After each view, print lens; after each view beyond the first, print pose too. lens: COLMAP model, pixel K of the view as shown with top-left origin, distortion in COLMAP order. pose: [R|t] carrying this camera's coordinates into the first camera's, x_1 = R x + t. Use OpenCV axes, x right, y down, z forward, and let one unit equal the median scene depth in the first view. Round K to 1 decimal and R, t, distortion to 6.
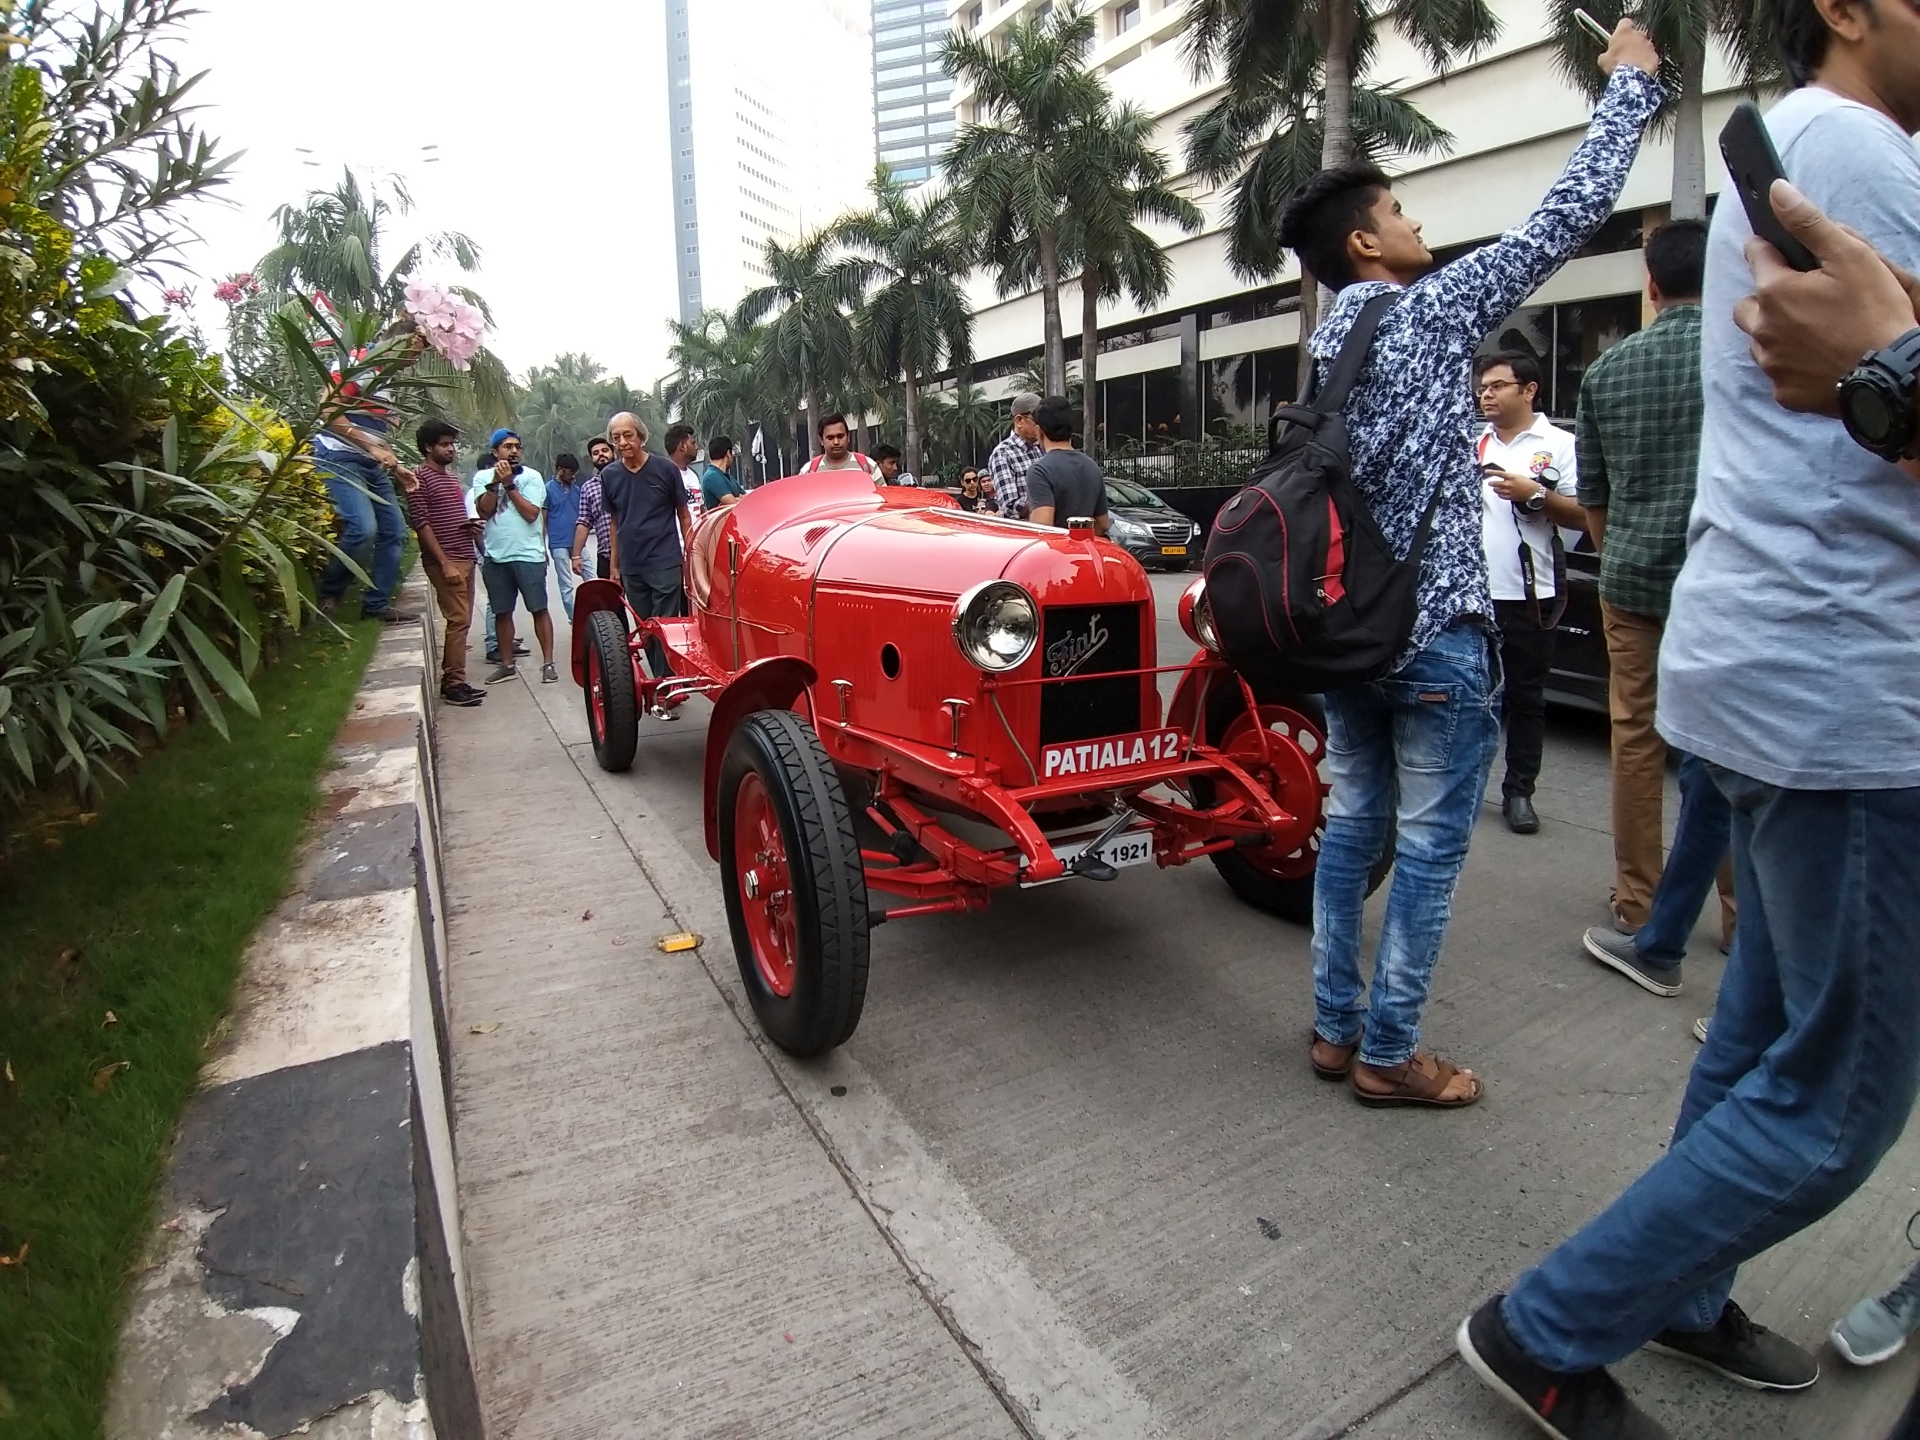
lens RADIAL K [[985.8, 0, 960.0], [0, 985.8, 720.0], [0, 0, 1]] dist [0.000384, 0.000005]
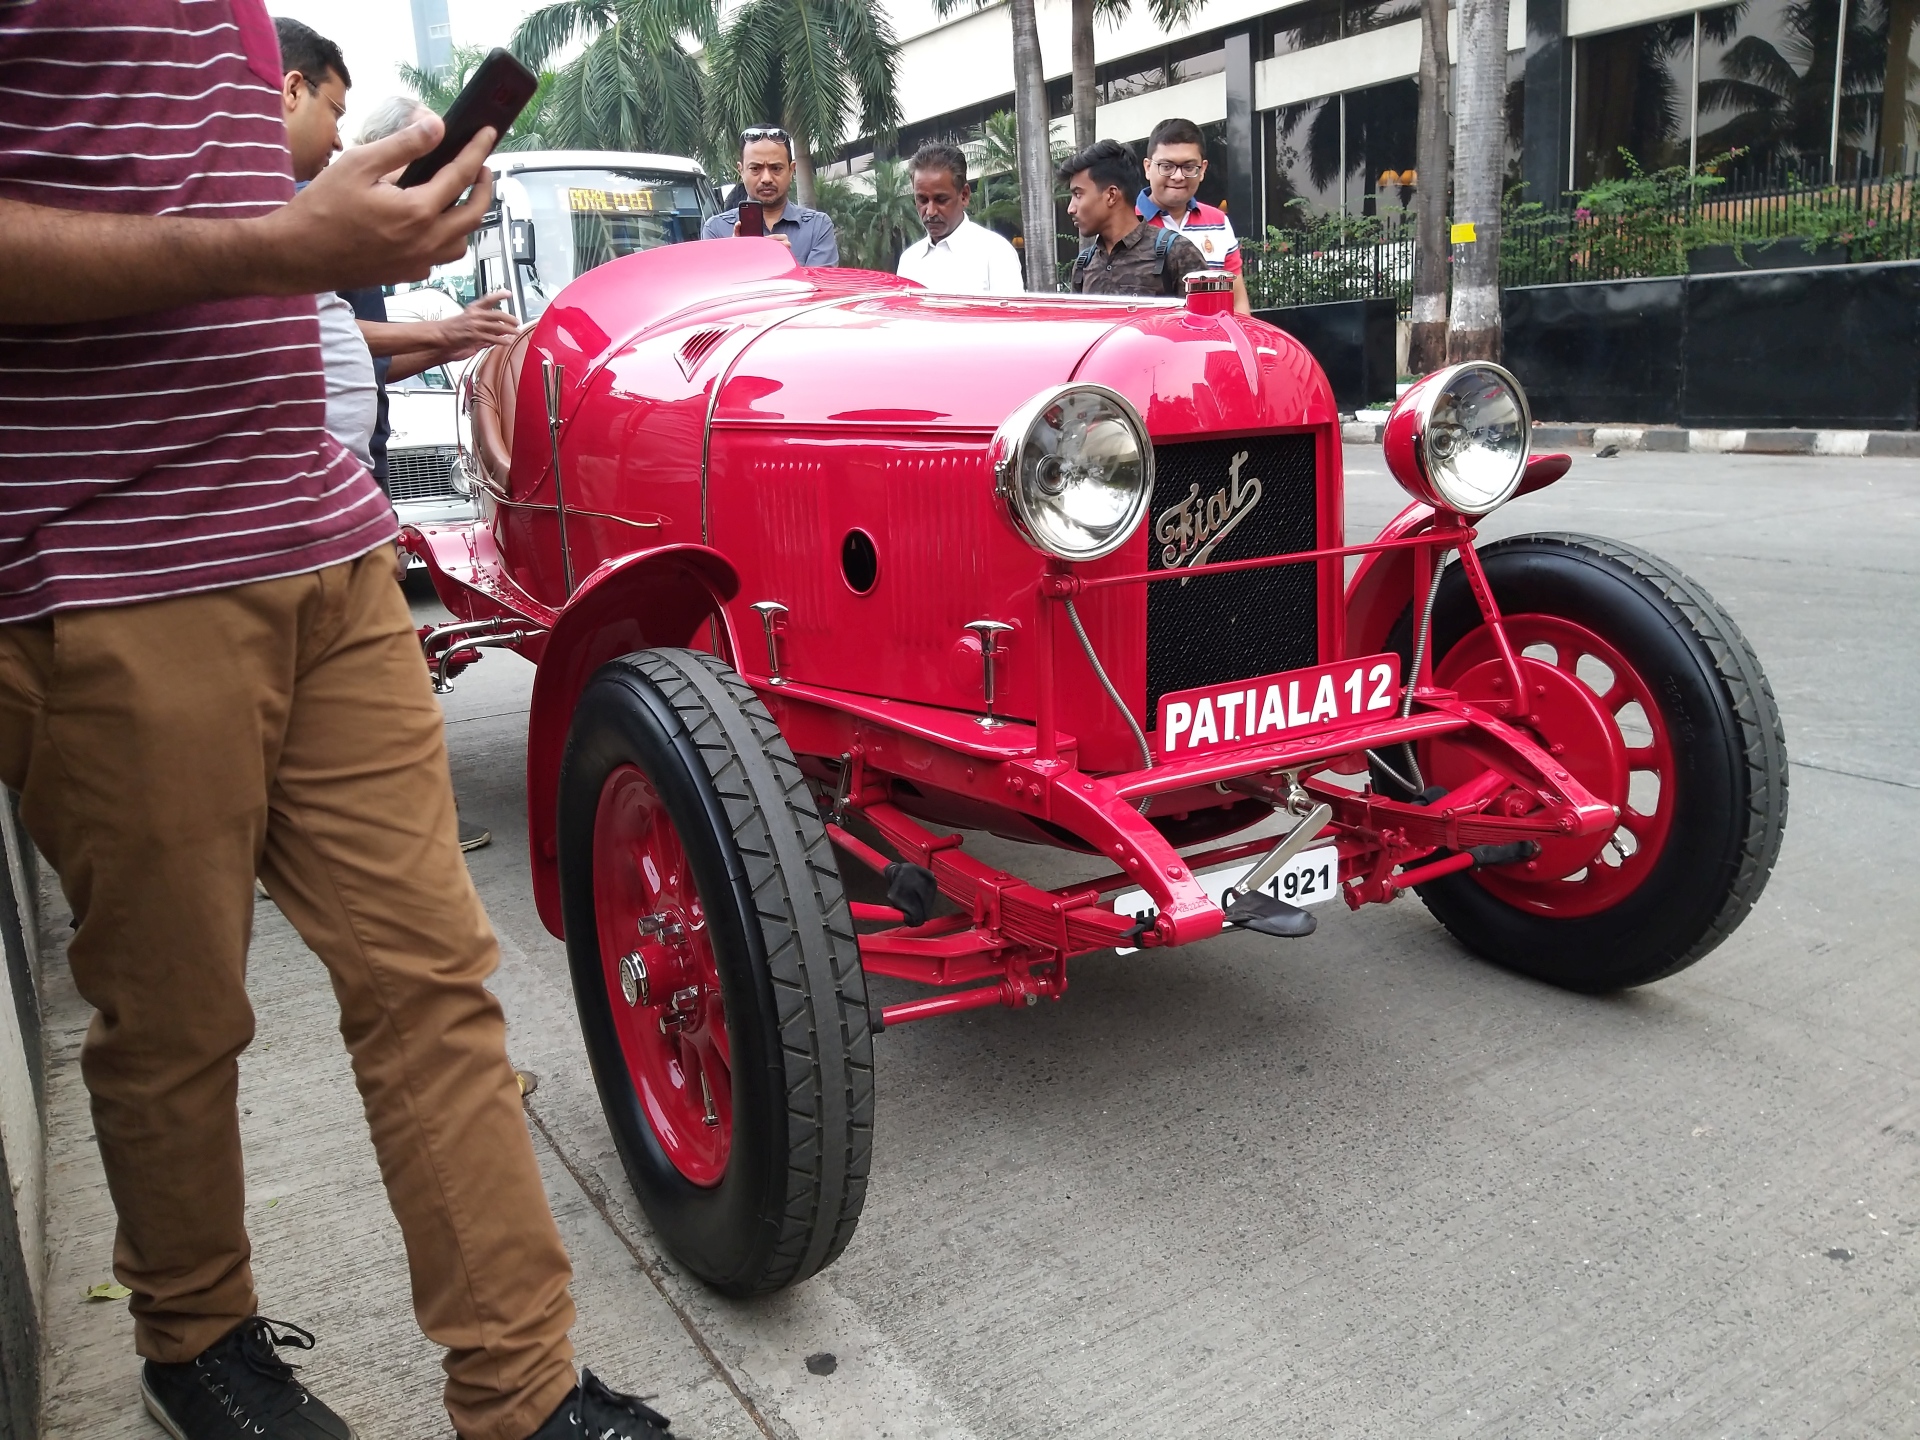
lens RADIAL K [[1499.9, 0, 960.0], [0, 1499.9, 720.0], [0, 0, 1]] dist [0.098754, -0.069025]
pose [[0.997983, -0.044342, 0.045426, -0.062383], [0.043659, 0.998920, 0.015921, 0.021092], [-0.046083, -0.013906, 0.998841, 0.166919]]
